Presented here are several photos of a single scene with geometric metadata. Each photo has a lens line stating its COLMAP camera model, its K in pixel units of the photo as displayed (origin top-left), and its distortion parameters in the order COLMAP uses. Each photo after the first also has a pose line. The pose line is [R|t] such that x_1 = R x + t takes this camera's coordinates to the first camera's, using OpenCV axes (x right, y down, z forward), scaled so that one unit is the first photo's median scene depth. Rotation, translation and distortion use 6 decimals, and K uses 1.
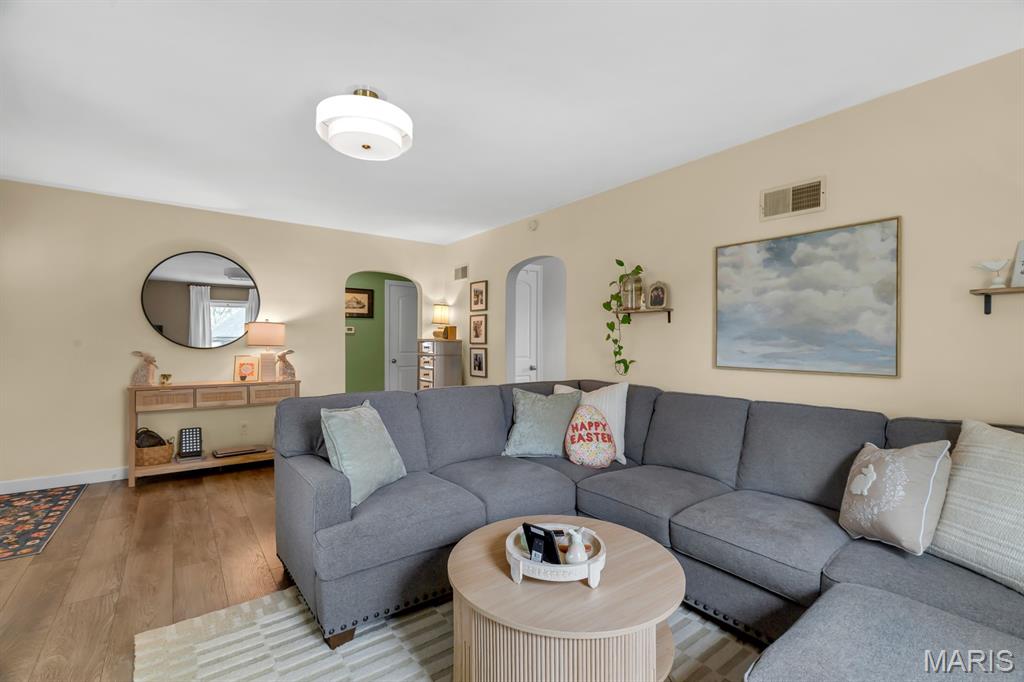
lens RADIAL K [[459.6, 0, 514.3], [0, 459.6, 340.0], [0, 0, 1]] dist [0.001938, 0.000697]
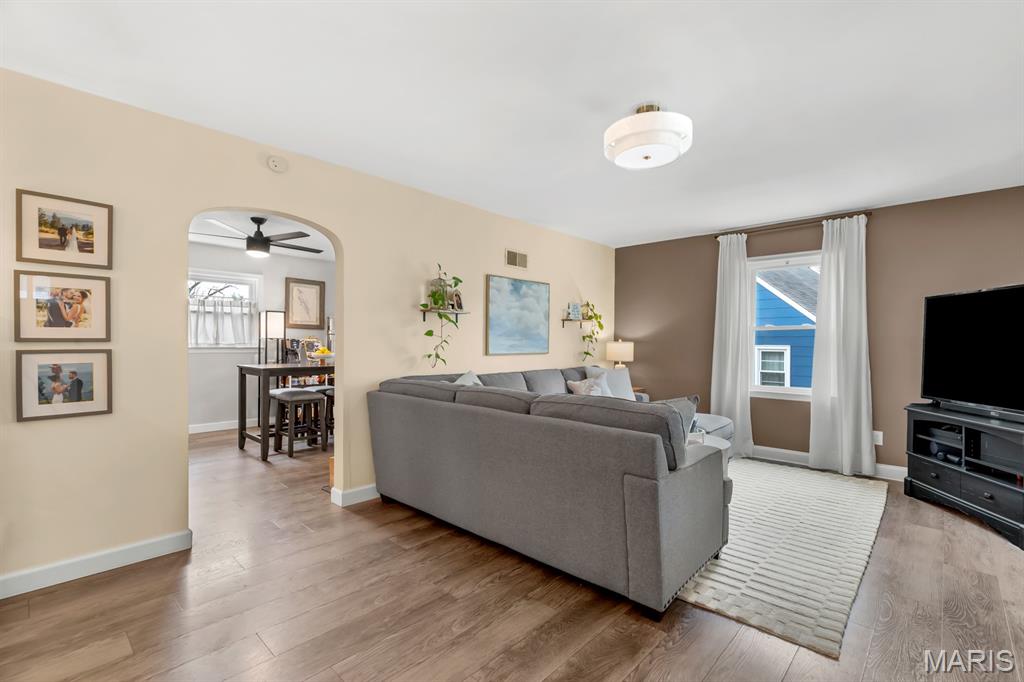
lens RADIAL K [[459.6, 0, 514.3], [0, 459.6, 340.0], [0, 0, 1]] dist [0.001938, 0.000697]
pose [[-0.173237, -0.001654, 0.984879, -1.106122], [-0.004434, 0.999990, 0.000900, 0.009412], [-0.984870, -0.004211, -0.173243, 1.246332]]
